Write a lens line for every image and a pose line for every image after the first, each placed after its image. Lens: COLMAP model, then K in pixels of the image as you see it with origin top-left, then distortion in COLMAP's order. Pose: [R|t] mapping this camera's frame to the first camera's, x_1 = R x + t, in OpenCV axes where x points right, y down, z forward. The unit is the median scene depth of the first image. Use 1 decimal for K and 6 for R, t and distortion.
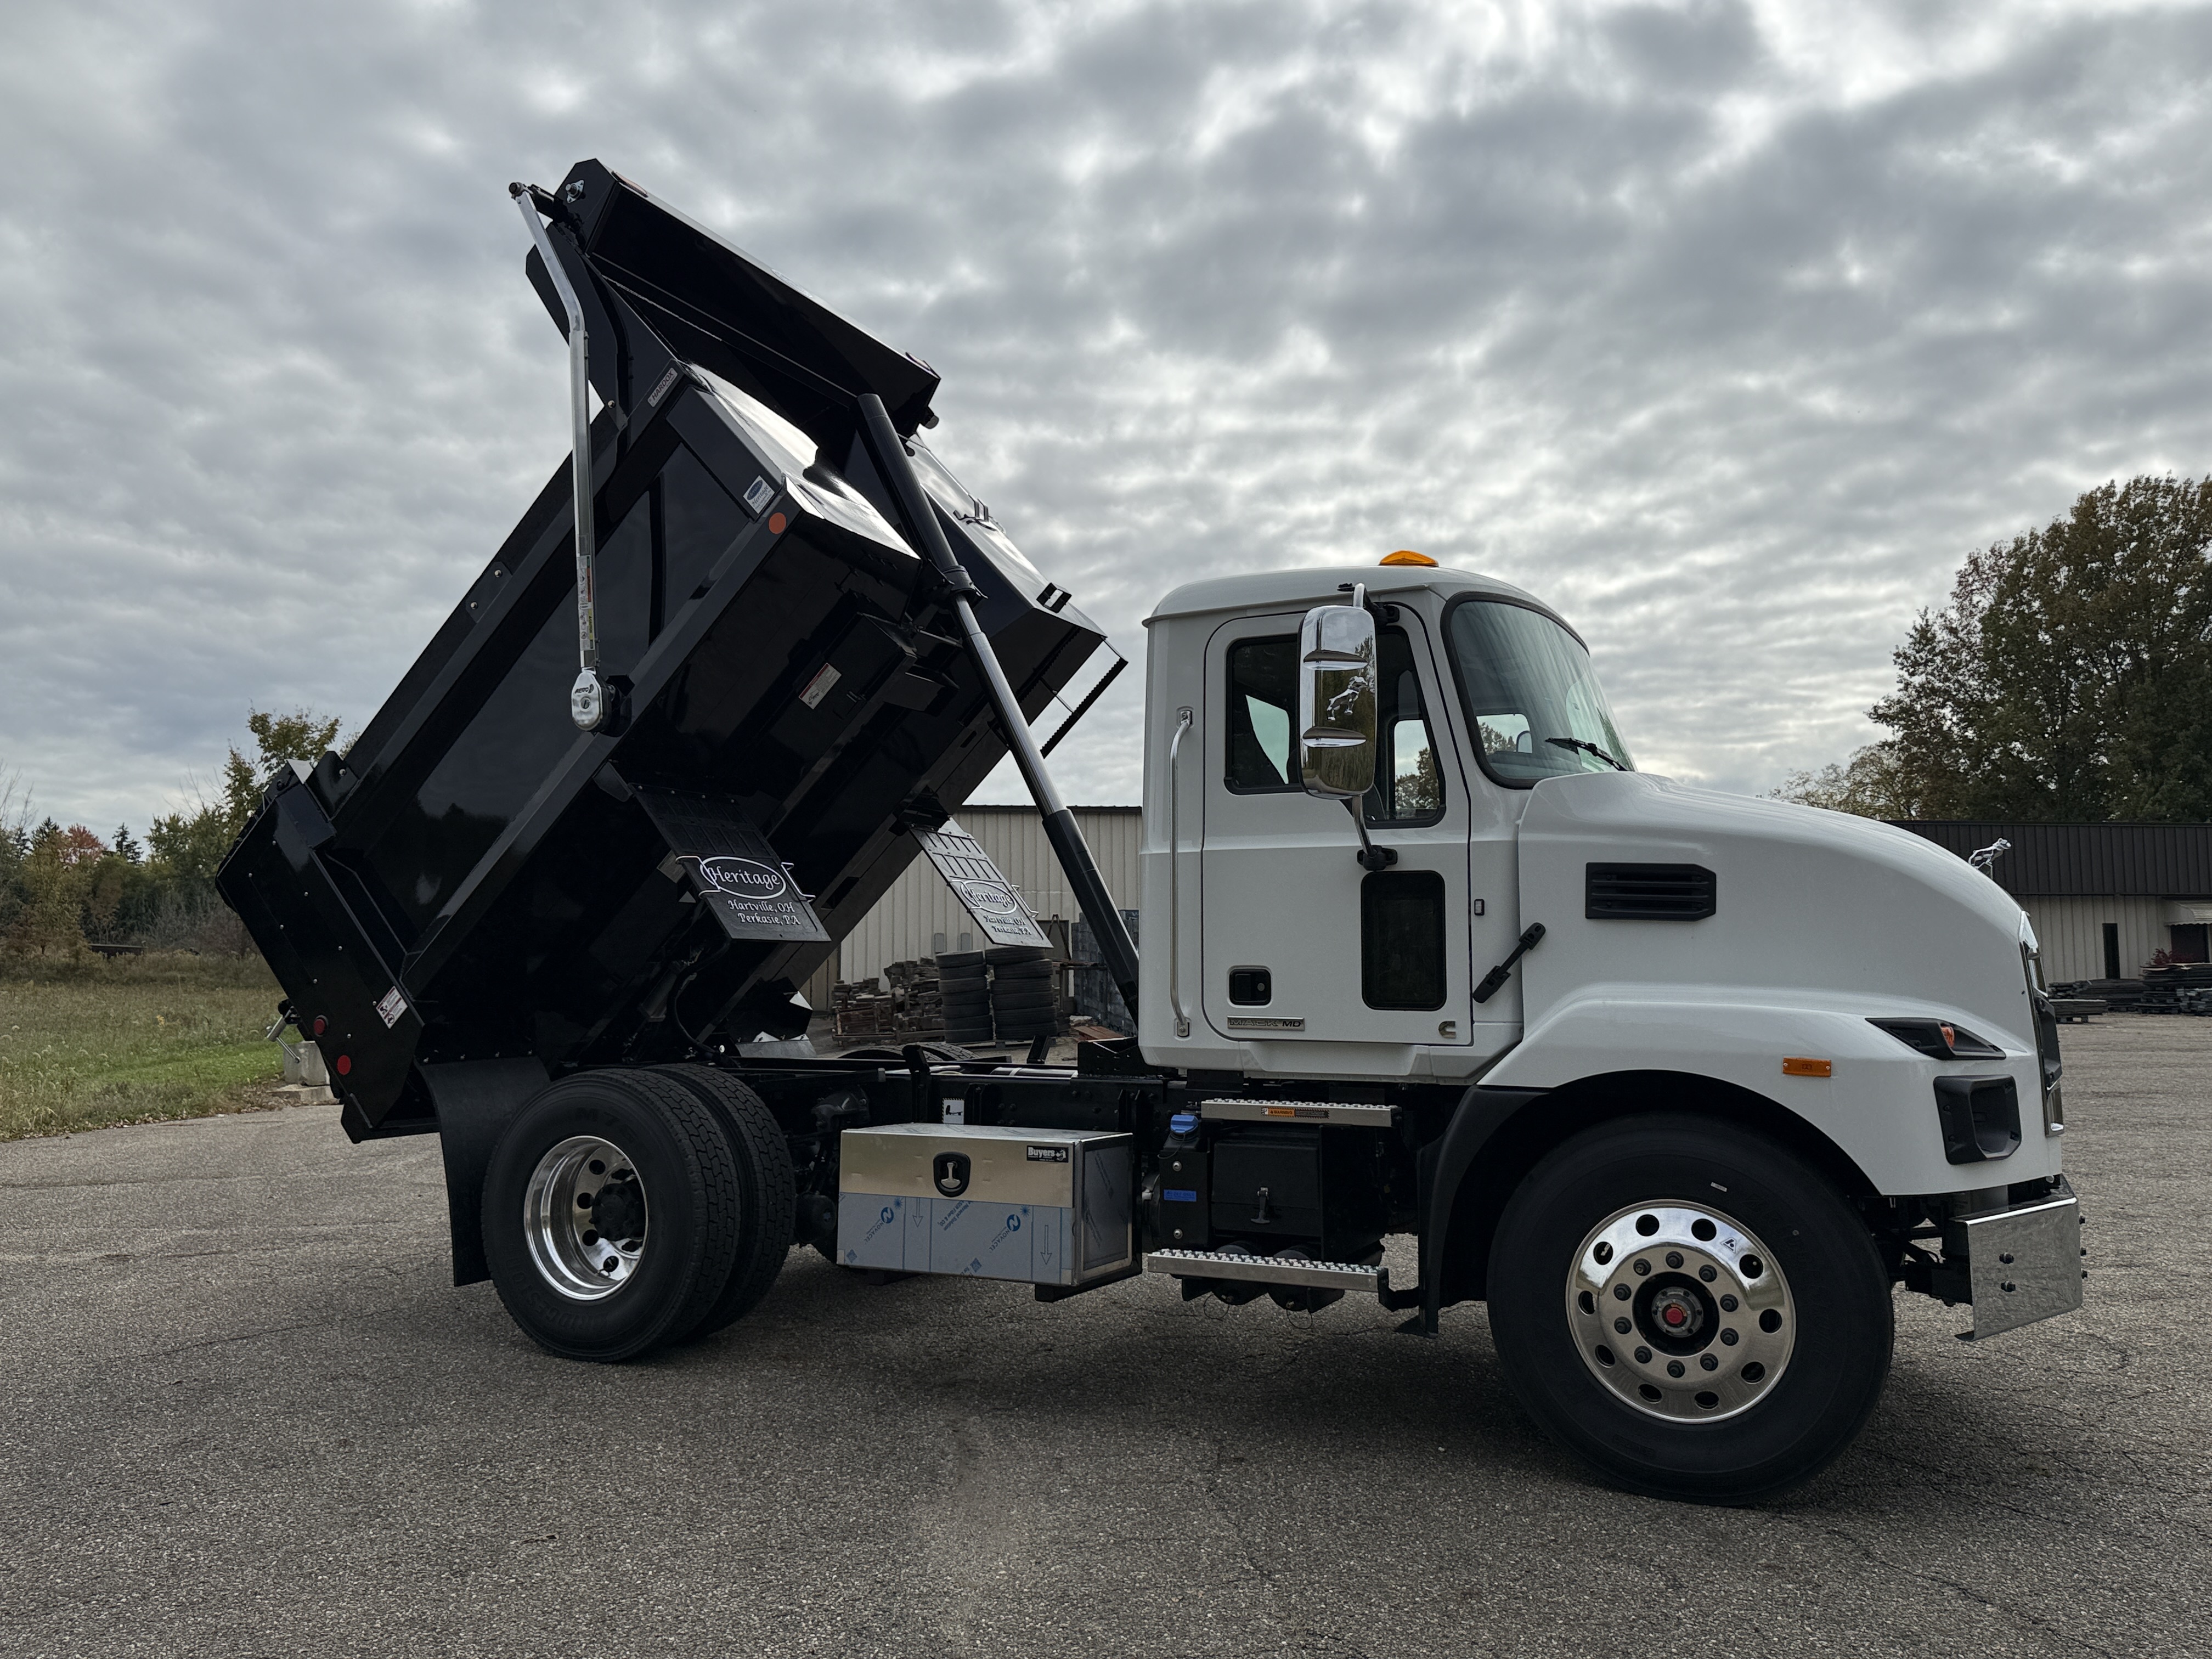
lens RADIAL K [[1656.1, 0, 1106.0], [0, 1656.1, 829.5], [0, 0, 1]] dist [0.103406, -0.193722]
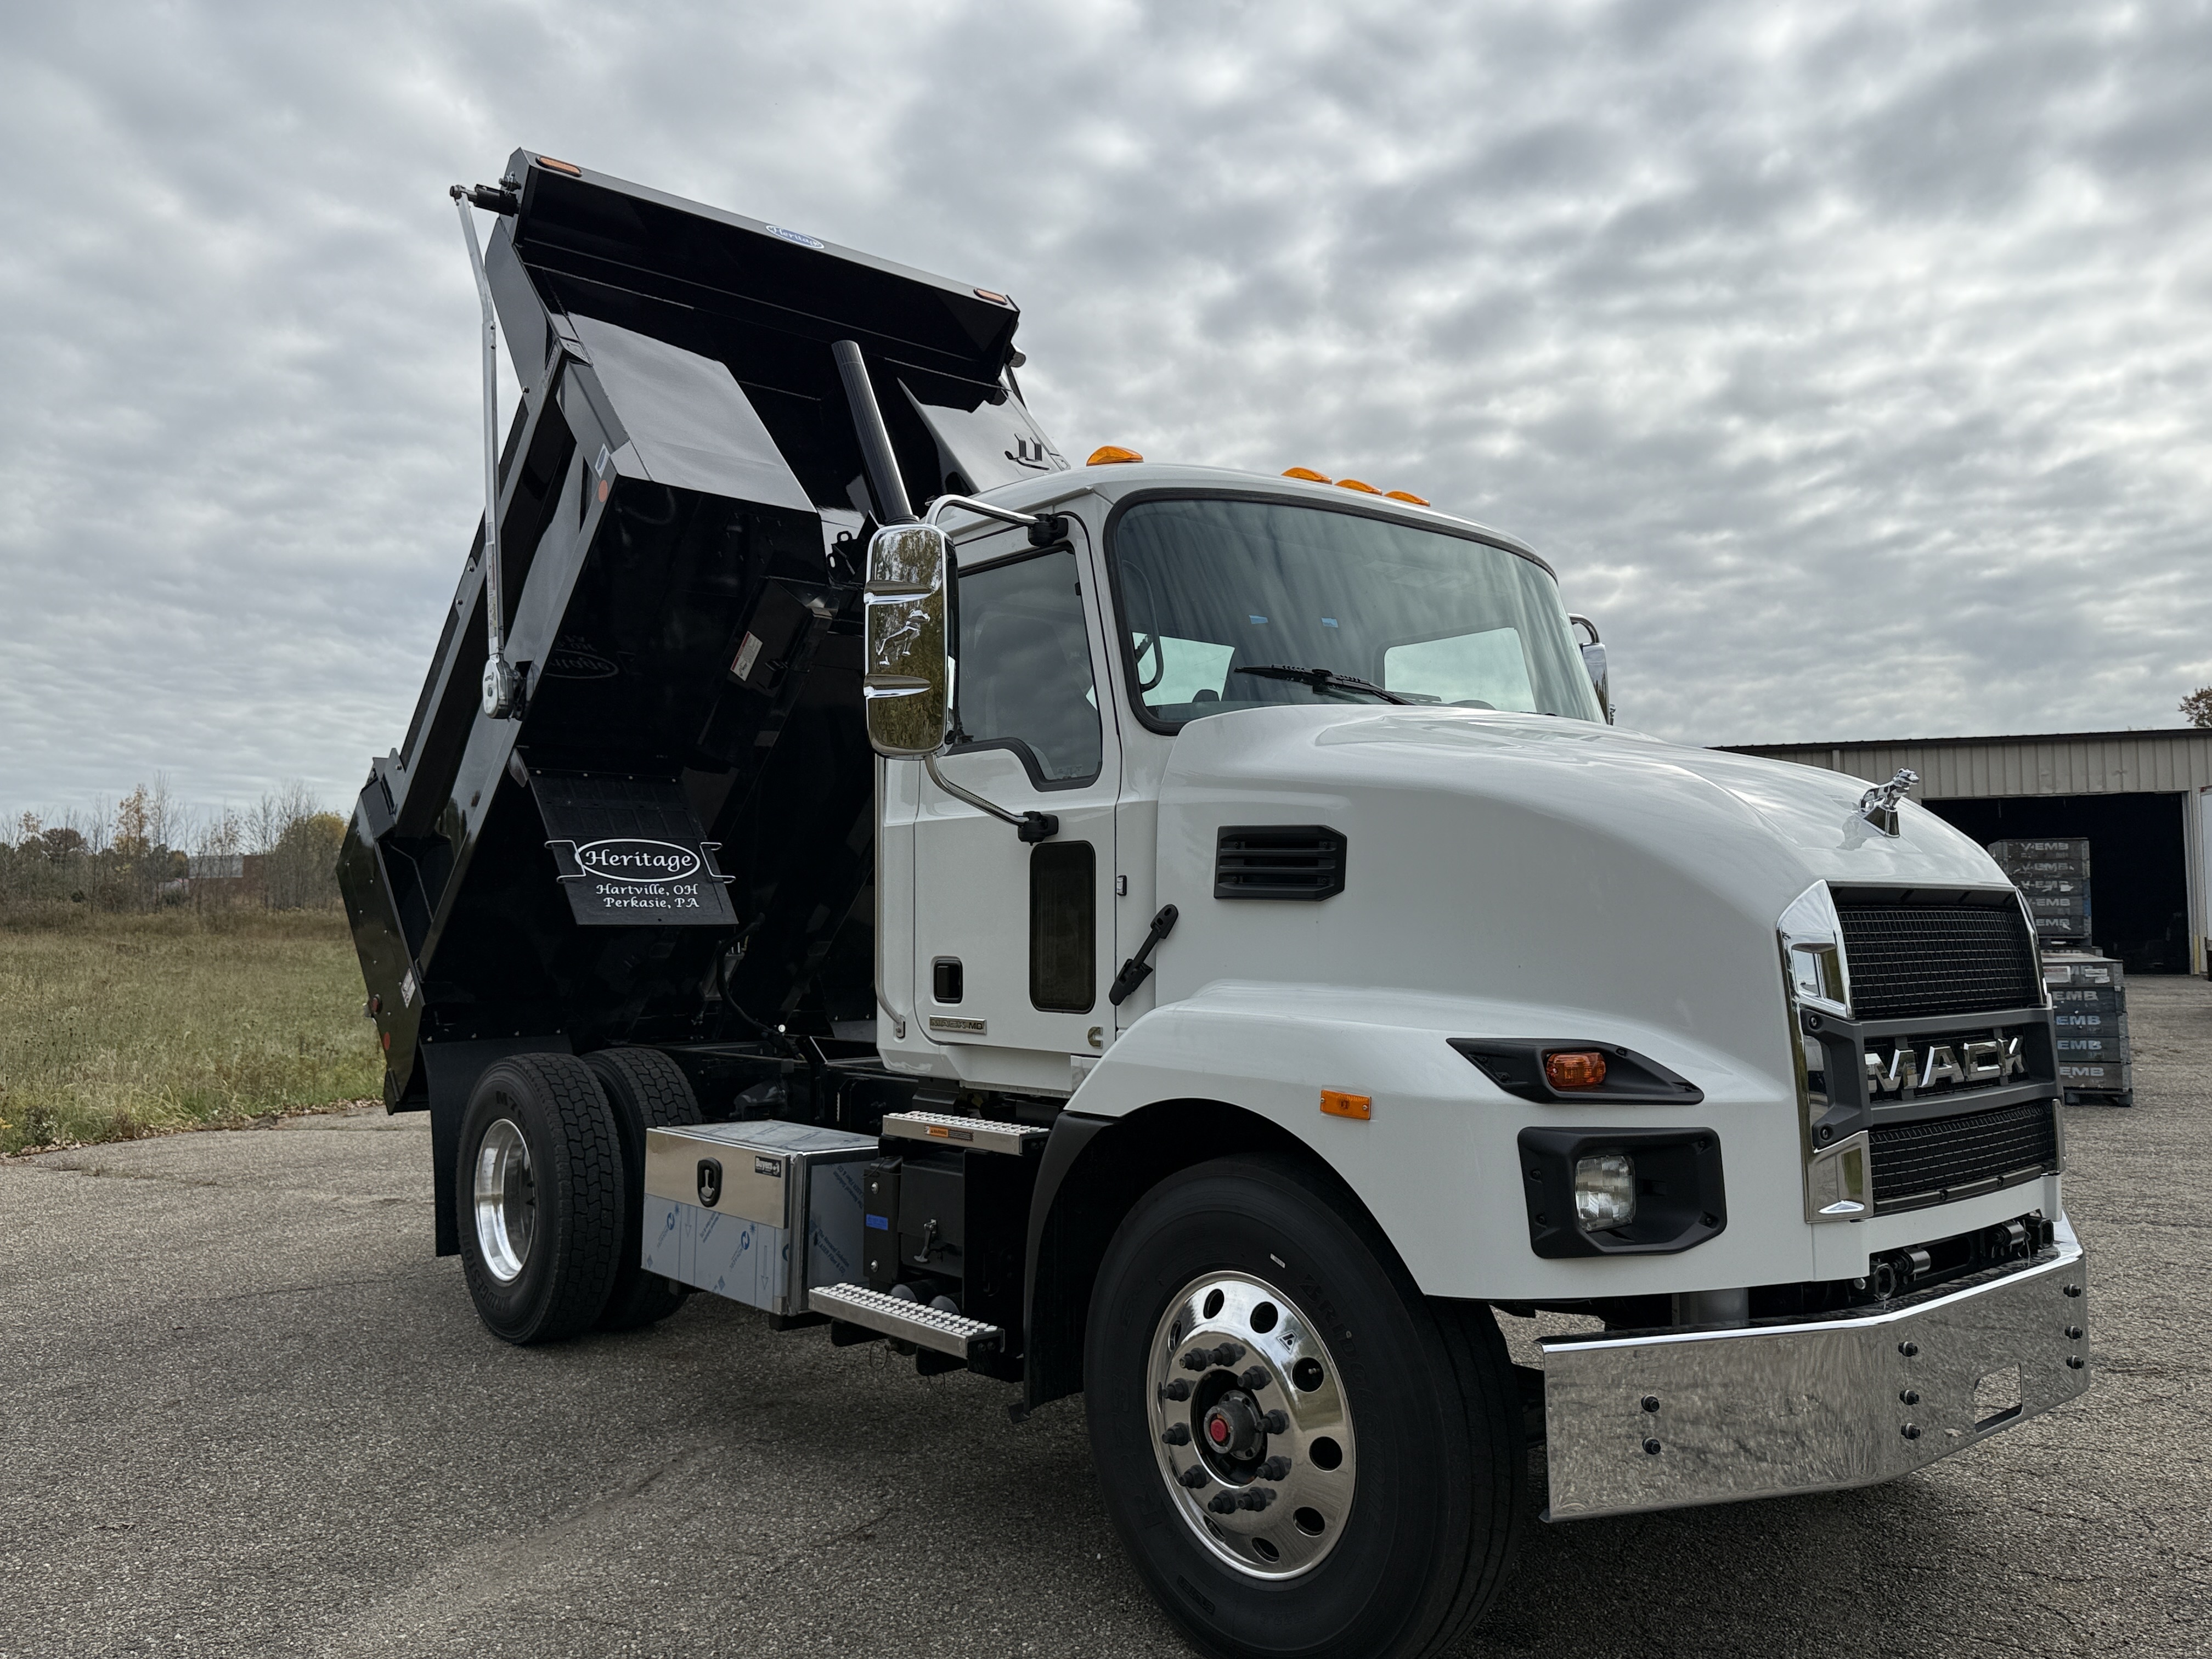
lens RADIAL K [[1685.7, 0, 1104.8], [0, 1685.7, 804.5], [0, 0, 1]] dist [0.075543, -0.116111]
pose [[0.917089, -0.035136, -0.397131, 0.524490], [0.039967, 0.999193, 0.003892, 0.004307], [0.396674, -0.019441, 0.917754, 0.249017]]
